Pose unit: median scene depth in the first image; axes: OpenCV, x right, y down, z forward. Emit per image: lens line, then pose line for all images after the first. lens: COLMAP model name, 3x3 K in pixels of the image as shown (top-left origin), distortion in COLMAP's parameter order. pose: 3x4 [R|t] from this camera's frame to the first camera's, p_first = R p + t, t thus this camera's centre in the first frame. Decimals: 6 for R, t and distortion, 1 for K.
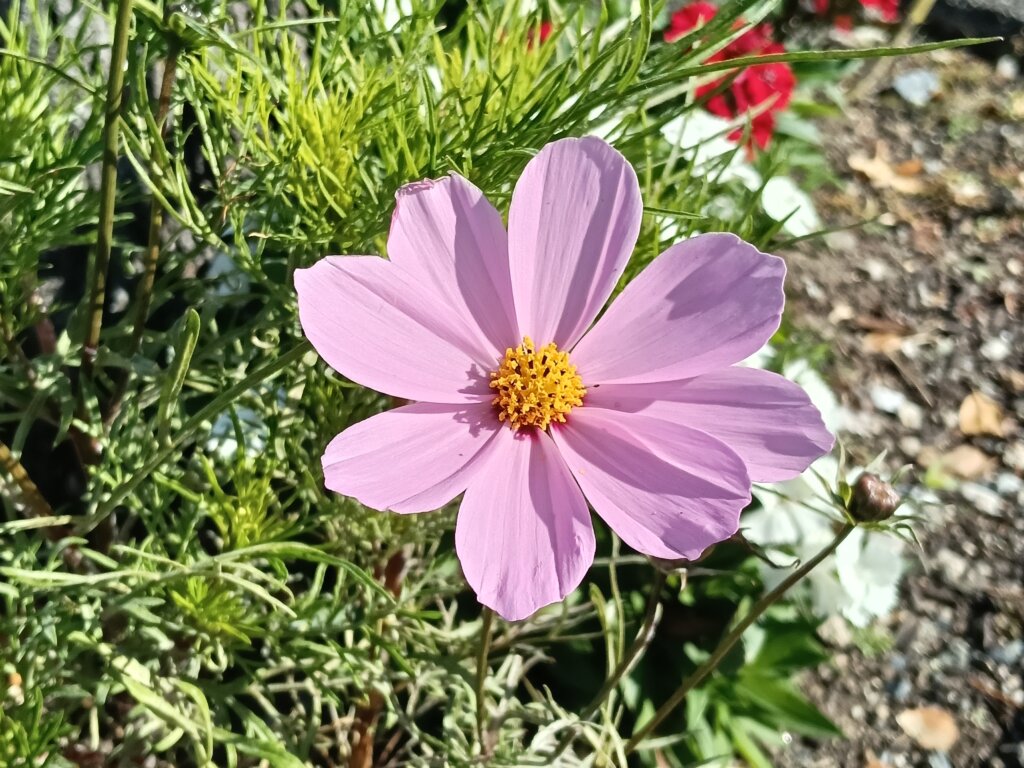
lens RADIAL K [[1664.5, 0, 512.8], [0, 1664.5, 385.6], [0, 0, 1]] dist [0.007366, 0.000000]
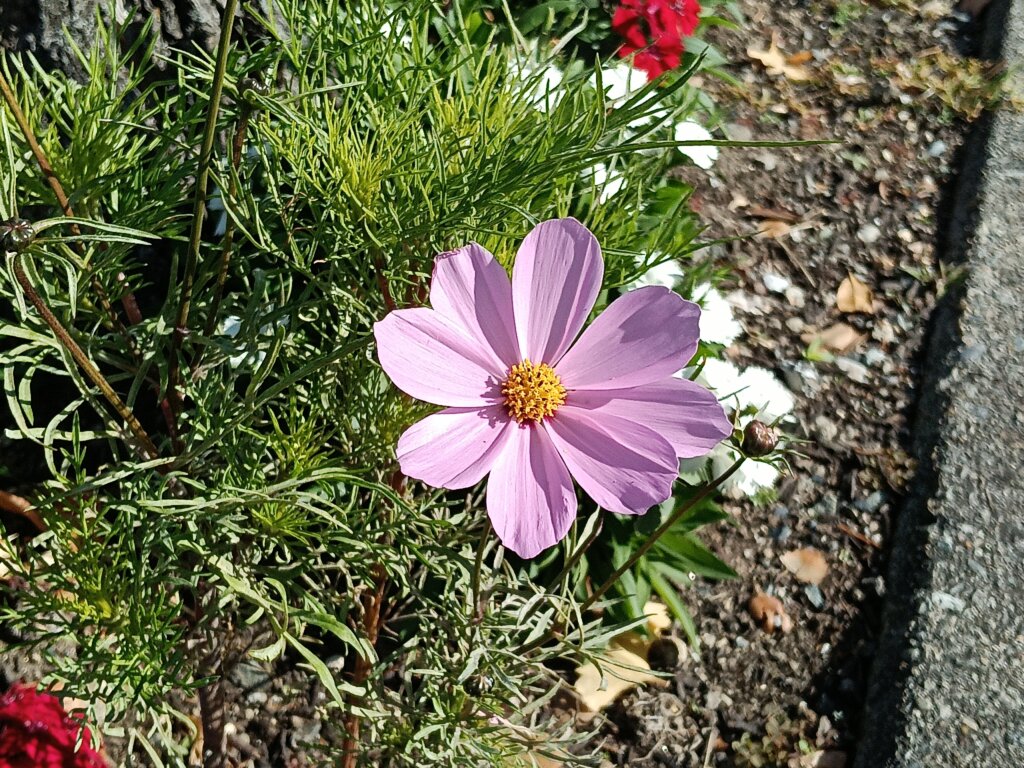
lens RADIAL K [[1664.5, 0, 511.3], [0, 1664.5, 382.5], [0, 0, 1]] dist [0.007366, 0.000000]
pose [[0.998162, -0.014700, 0.058794, -0.040896], [0.007434, 0.992510, 0.121936, -0.083640], [-0.060146, -0.121275, 0.990795, -0.204610]]
